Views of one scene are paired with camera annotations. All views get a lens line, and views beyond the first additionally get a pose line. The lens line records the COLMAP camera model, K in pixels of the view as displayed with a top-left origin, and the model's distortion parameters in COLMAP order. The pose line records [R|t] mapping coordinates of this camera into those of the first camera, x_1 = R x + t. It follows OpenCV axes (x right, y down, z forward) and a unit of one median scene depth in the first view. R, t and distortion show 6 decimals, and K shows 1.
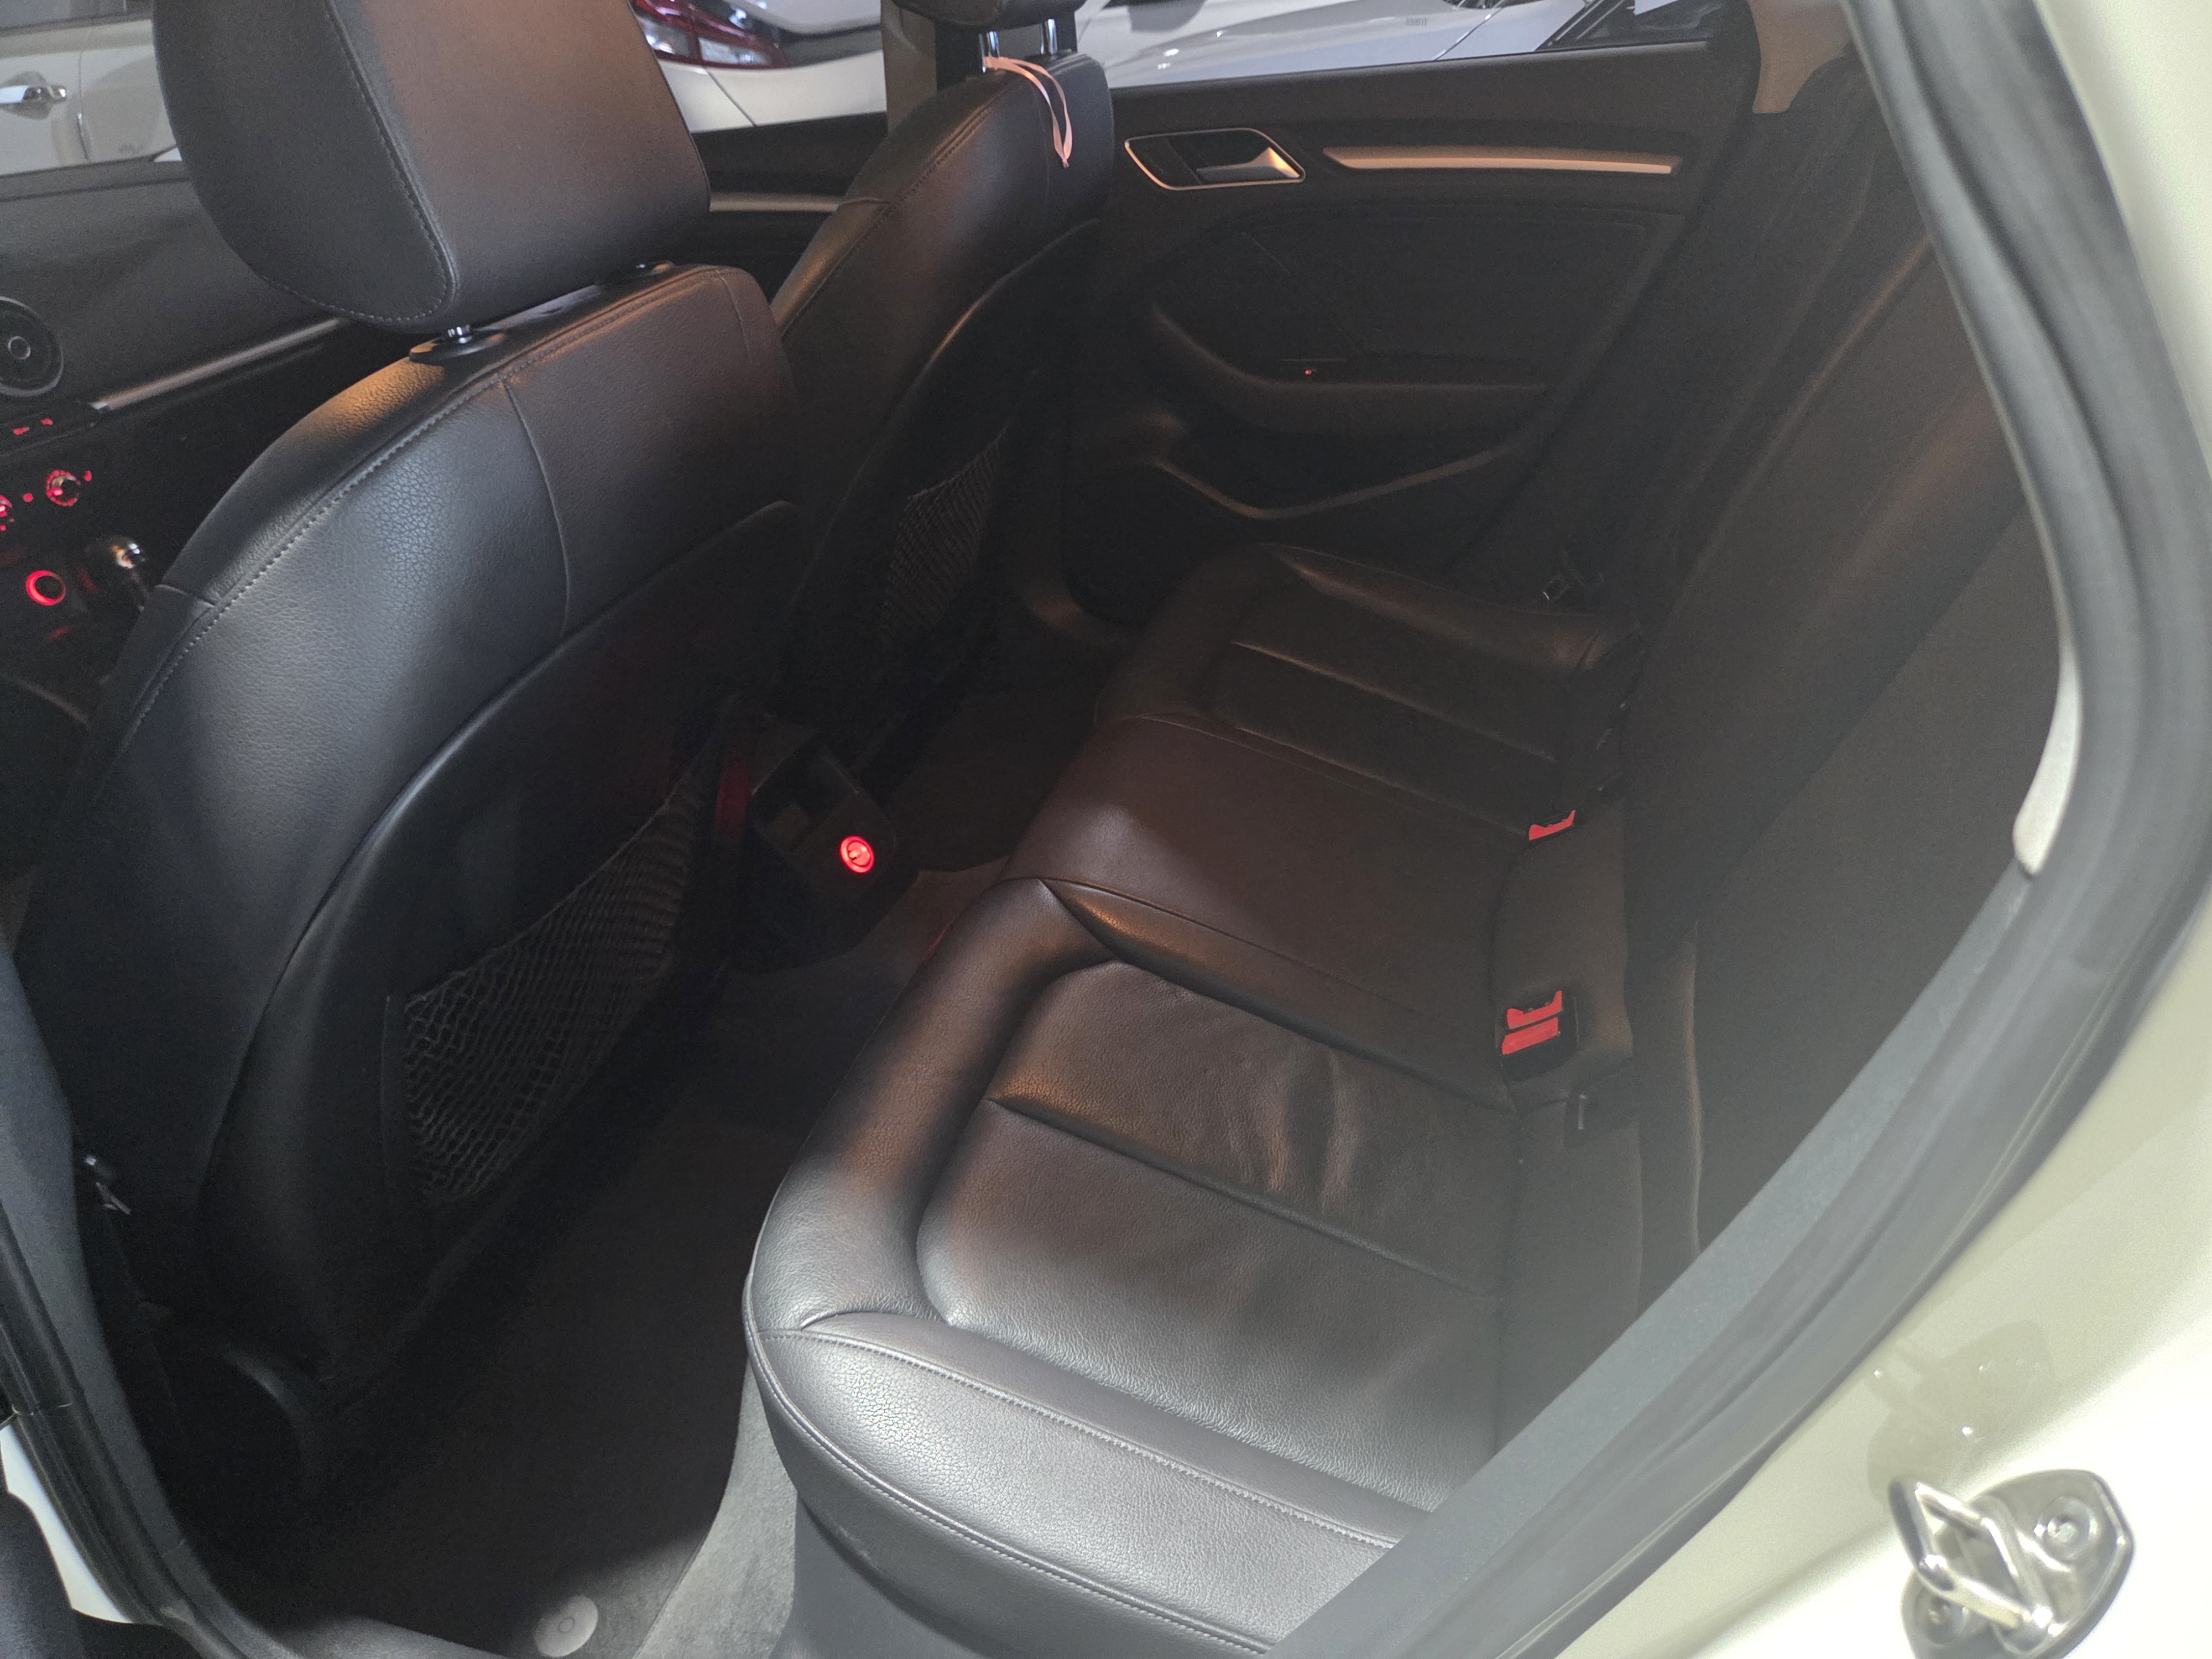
lens RADIAL K [[1508.0, 0, 1106.5], [0, 1508.0, 825.1], [0, 0, 1]] dist [0.059184, -0.059294]
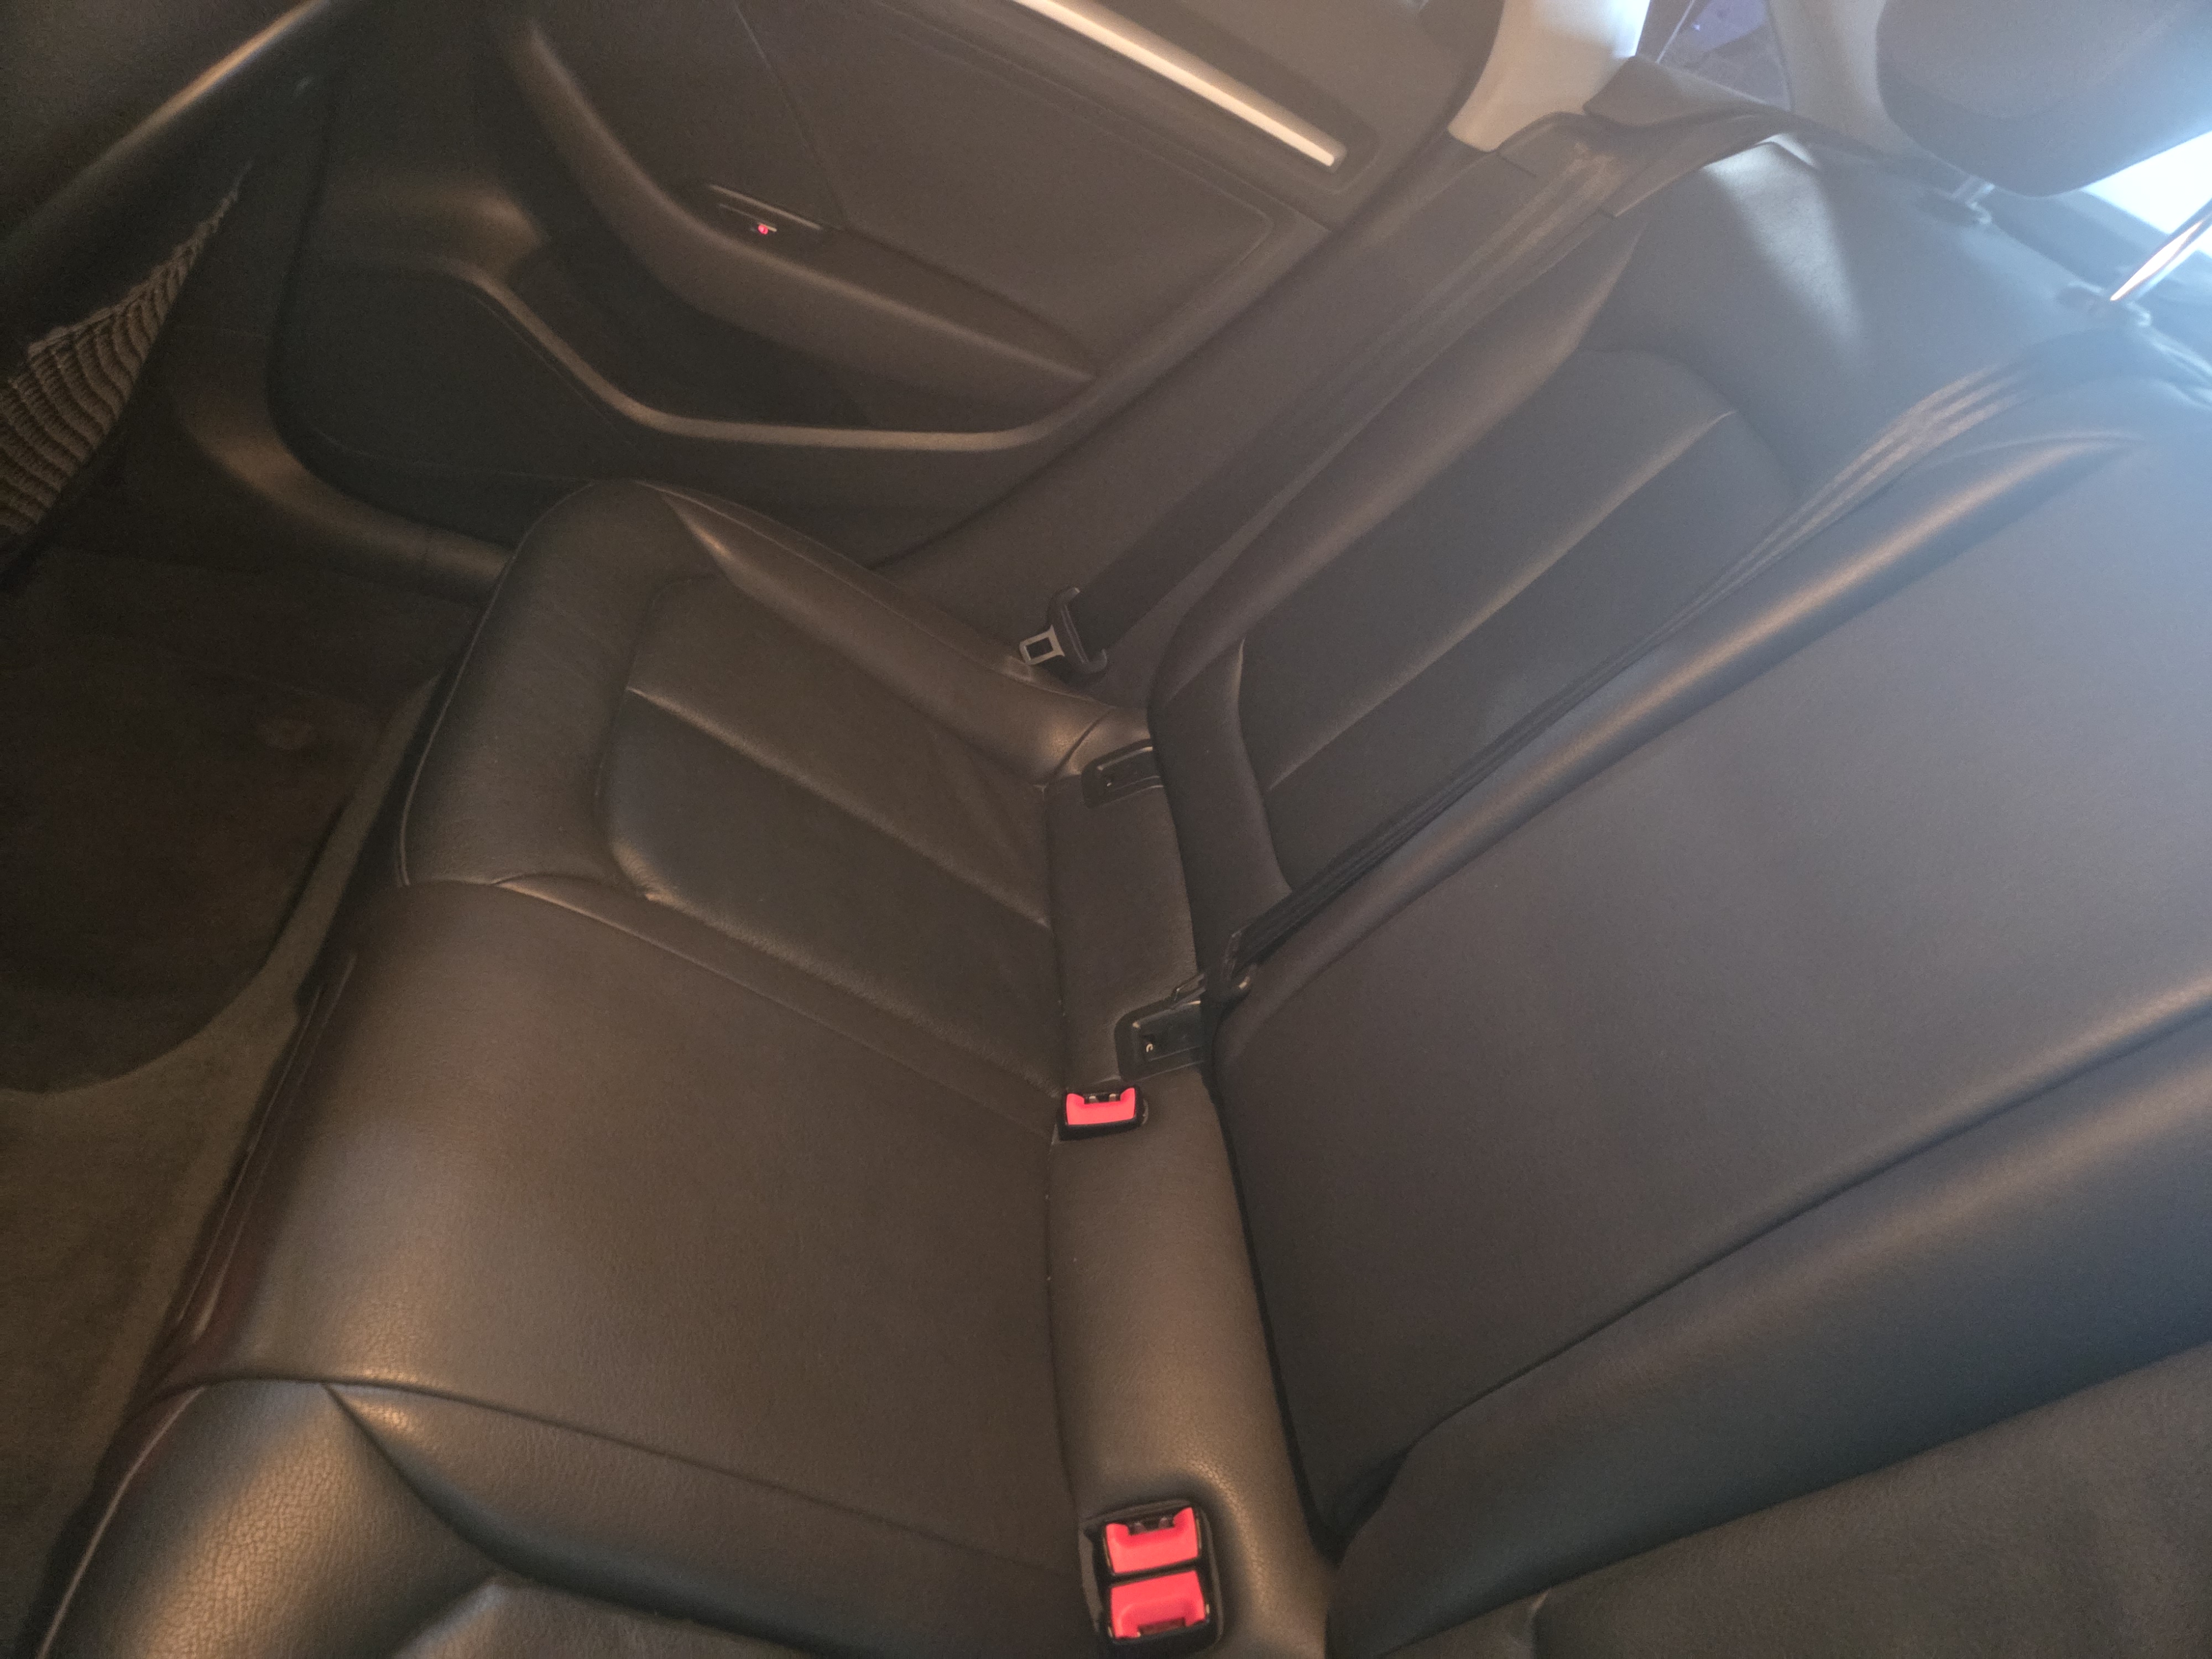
lens RADIAL K [[1508.0, 0, 1110.5], [0, 1508.0, 834.0], [0, 0, 1]] dist [0.059184, -0.059294]
pose [[0.820441, 0.104157, 0.562164, -0.084691], [-0.203381, 0.972119, 0.116707, -0.157501], [-0.534335, -0.210084, 0.818750, 0.343984]]
